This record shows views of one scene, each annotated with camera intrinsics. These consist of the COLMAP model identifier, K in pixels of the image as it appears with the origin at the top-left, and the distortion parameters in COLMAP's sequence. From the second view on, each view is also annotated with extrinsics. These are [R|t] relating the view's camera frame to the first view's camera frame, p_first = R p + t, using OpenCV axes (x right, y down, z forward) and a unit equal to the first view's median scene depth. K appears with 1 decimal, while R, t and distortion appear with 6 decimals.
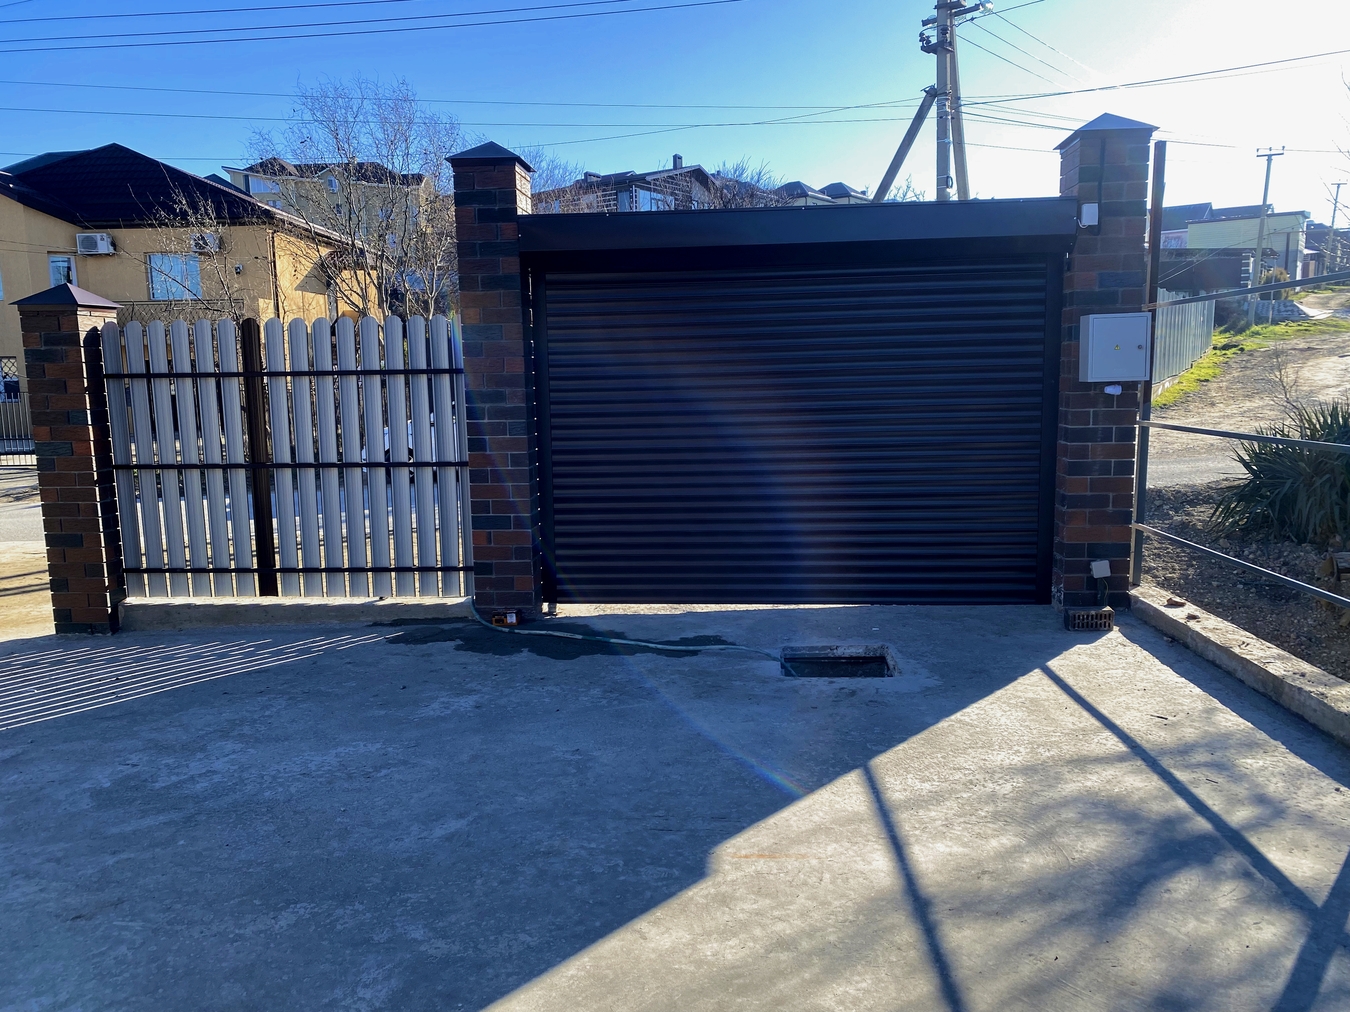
lens RADIAL K [[1016.3, 0, 674.5], [0, 1016.3, 509.4], [0, 0, 1]] dist [0.050123, -0.049724]
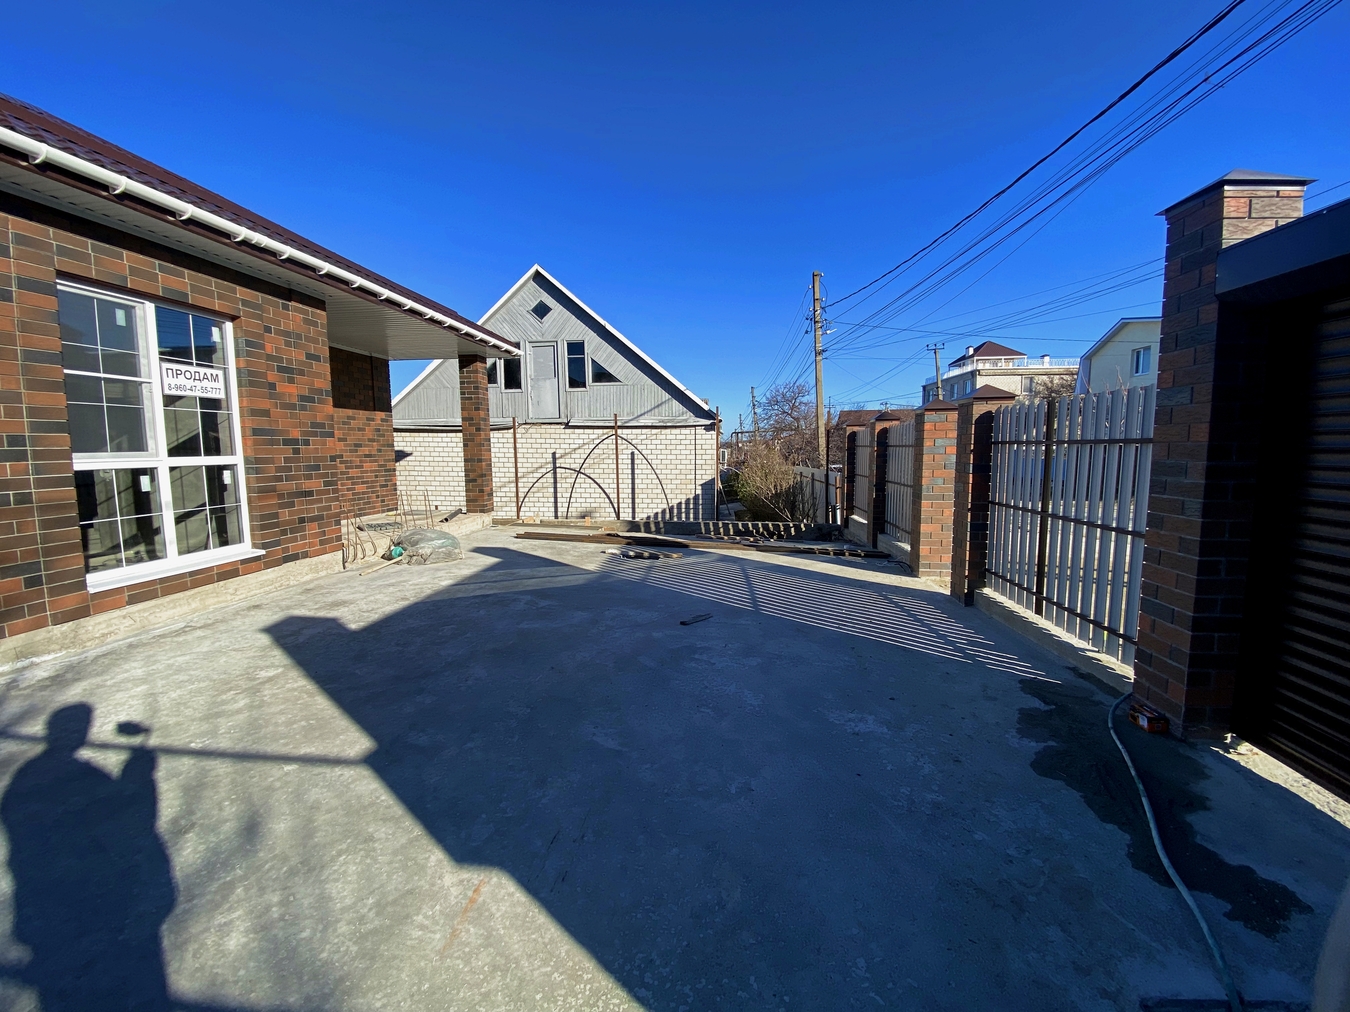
lens RADIAL K [[544.4, 0, 668.6], [0, 544.4, 499.9], [0, 0, 1]] dist [-0.019834, -0.000517]
pose [[-0.030611, 0.114270, -0.992978, 0.308371], [-0.136998, 0.983588, 0.117413, -0.084367], [0.990098, 0.139630, -0.014454, 0.617465]]
